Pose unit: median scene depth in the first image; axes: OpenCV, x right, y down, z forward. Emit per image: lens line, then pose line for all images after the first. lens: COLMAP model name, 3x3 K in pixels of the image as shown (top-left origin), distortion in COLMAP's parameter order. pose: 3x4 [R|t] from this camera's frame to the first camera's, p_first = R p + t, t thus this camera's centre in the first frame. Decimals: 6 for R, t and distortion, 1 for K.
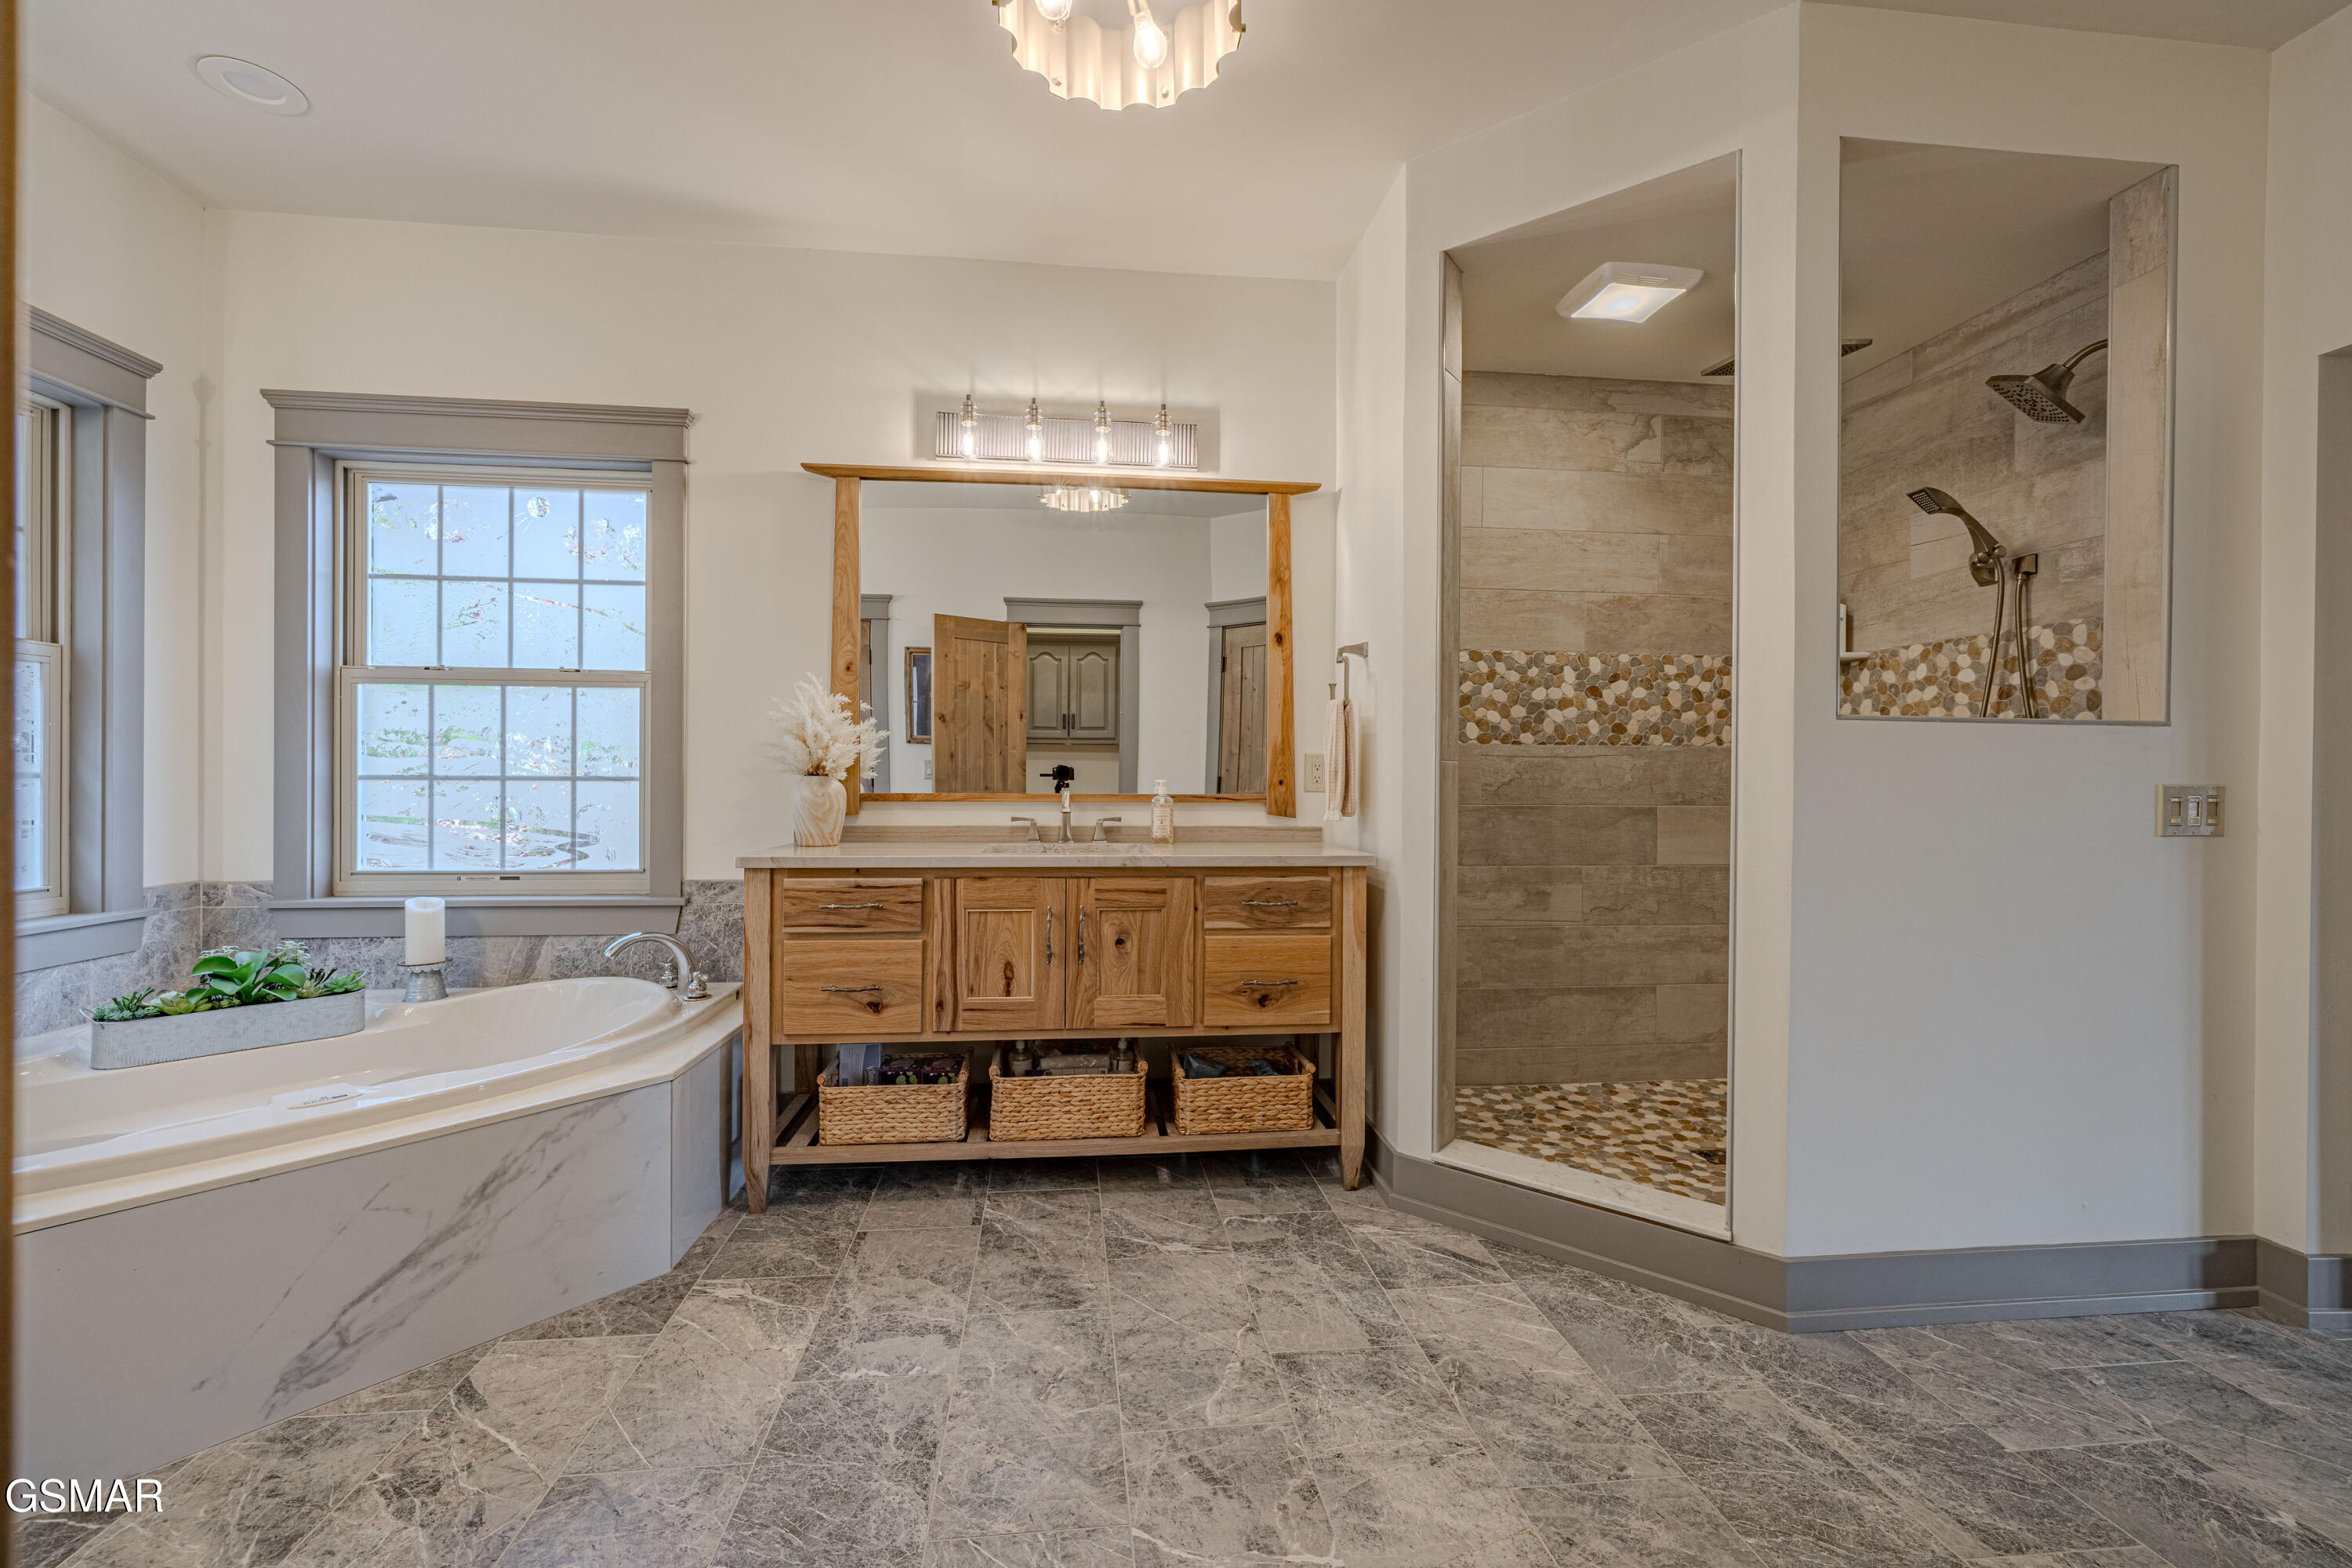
lens RADIAL K [[979.2, 0, 1163.6], [0, 979.2, 780.2], [0, 0, 1]] dist [0.001617, -0.000292]
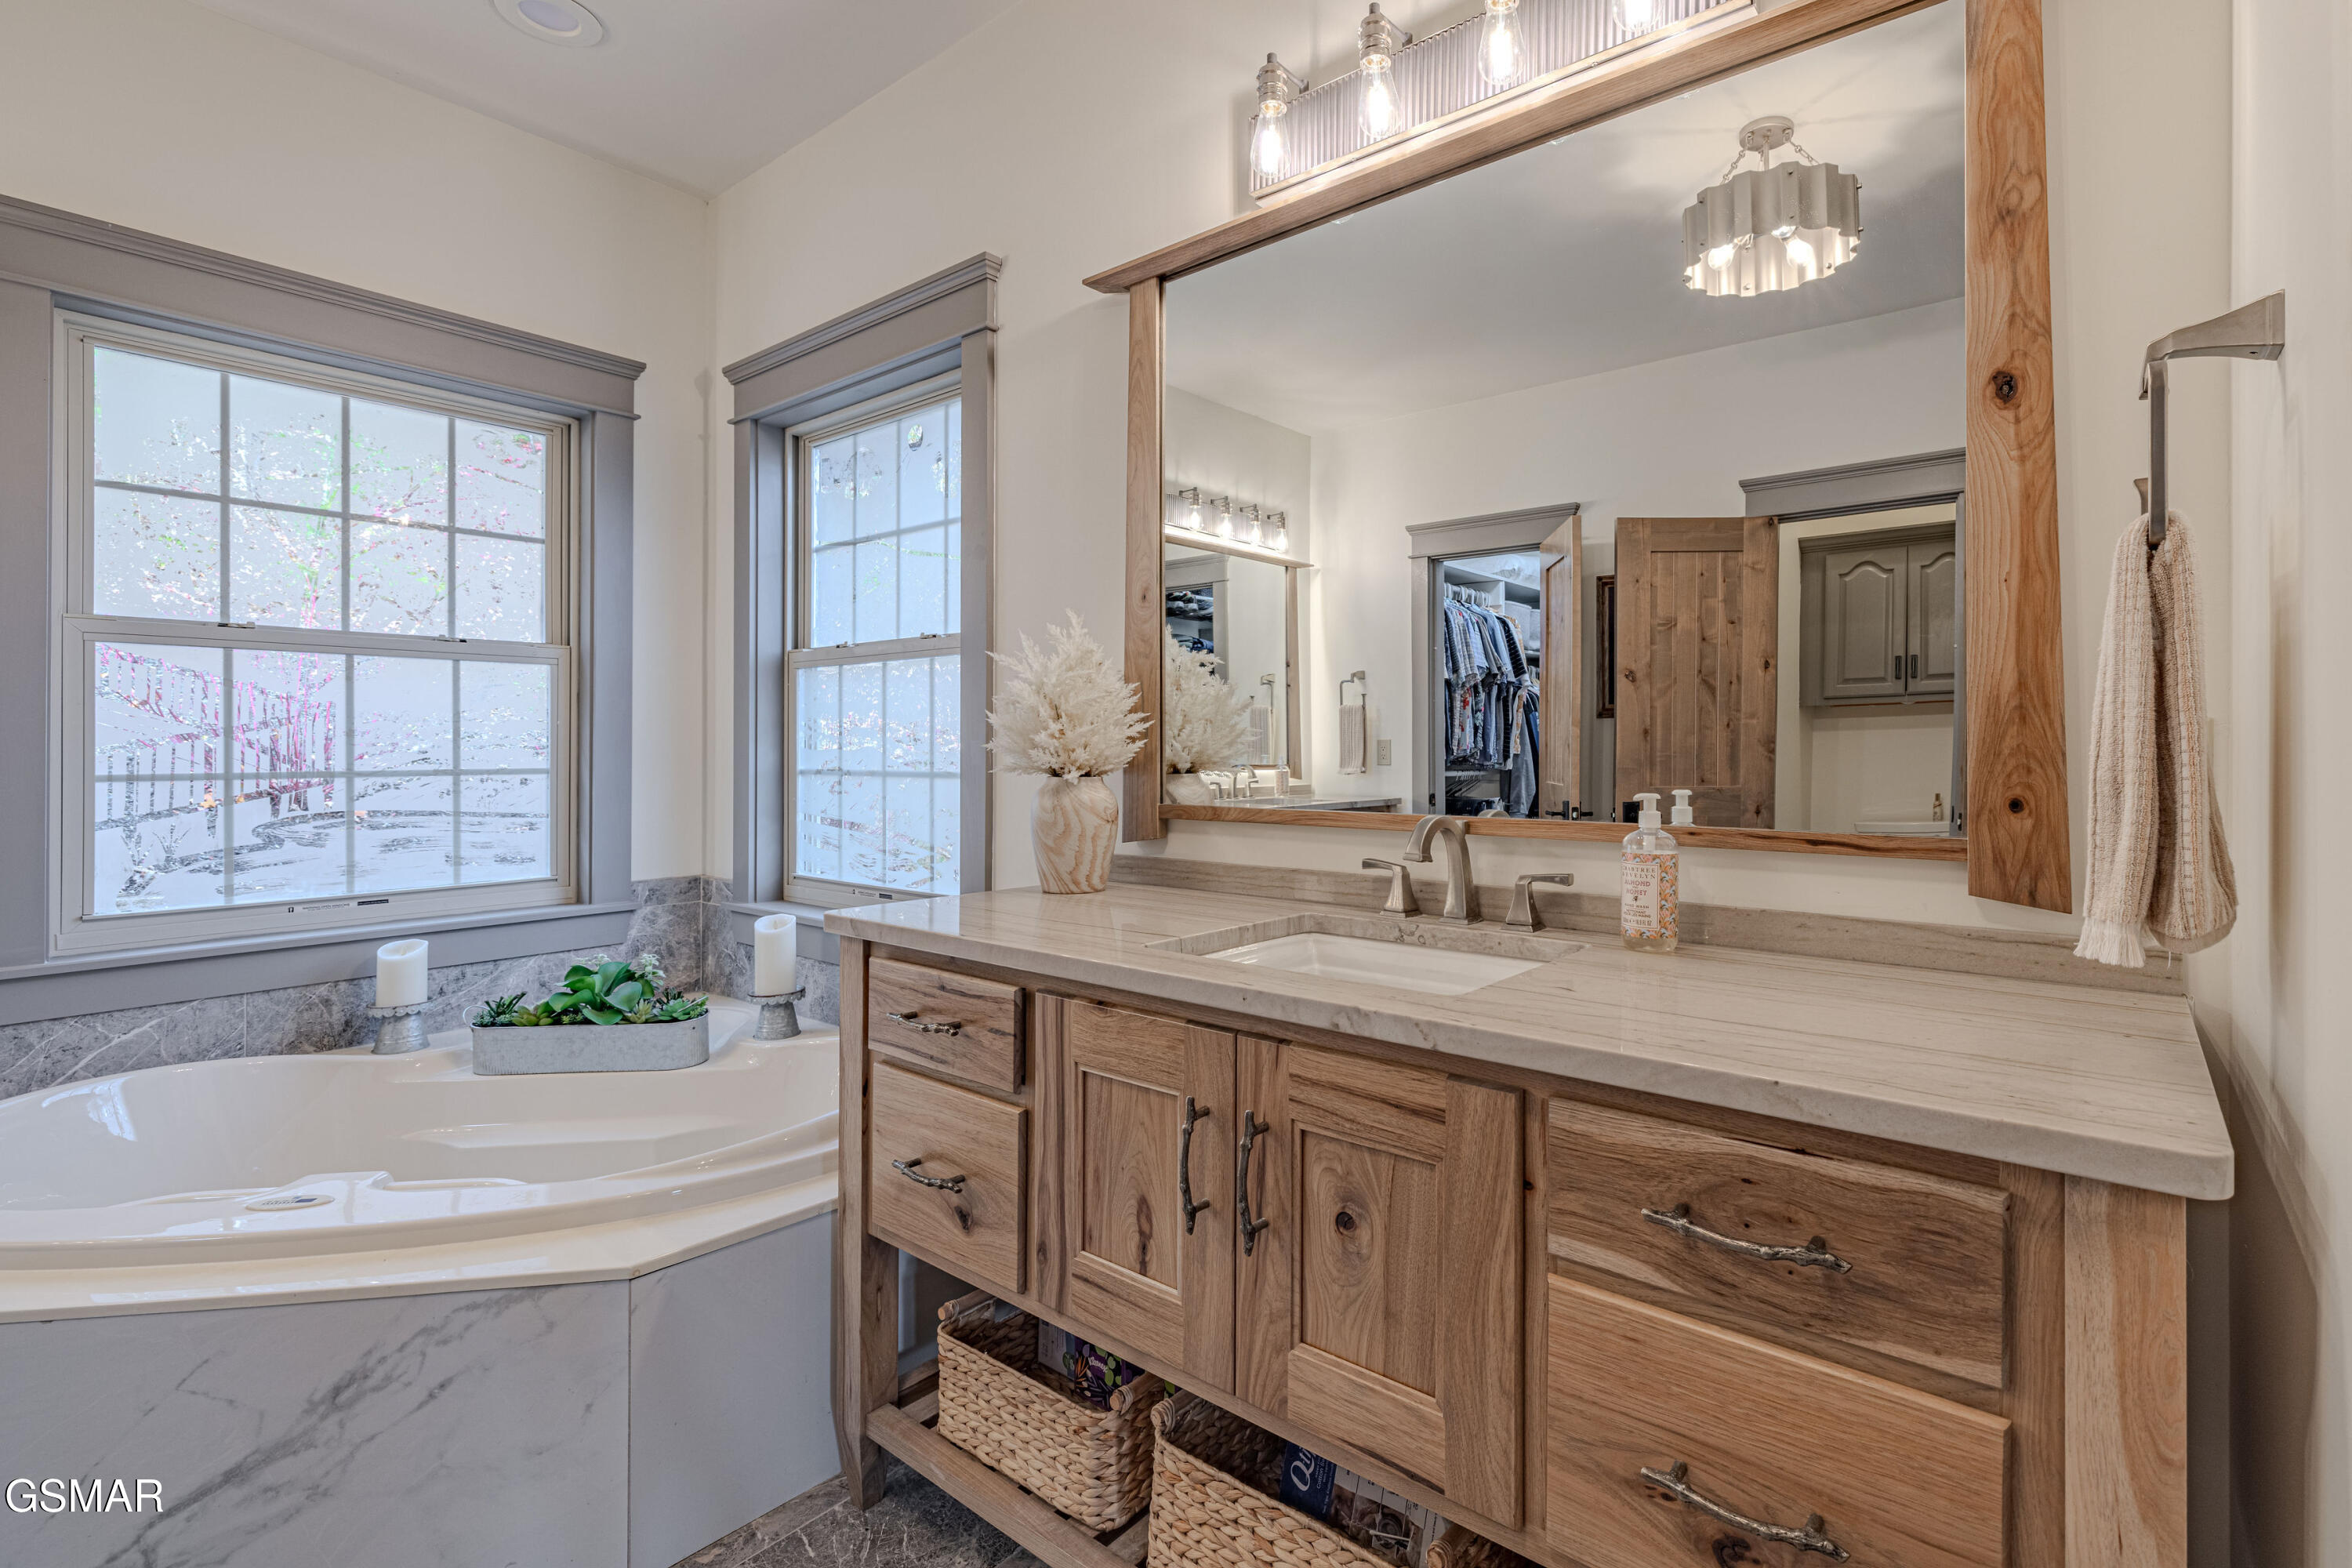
lens RADIAL K [[1085.7, 0, 1288.1], [0, 1085.7, 742.9], [0, 0, 1]] dist [0.000250, -0.000134]
pose [[0.734214, -0.010226, -0.678841, 0.229389], [0.002276, 0.999918, -0.012601, -0.018248], [0.678914, 0.007706, 0.734178, 0.661549]]
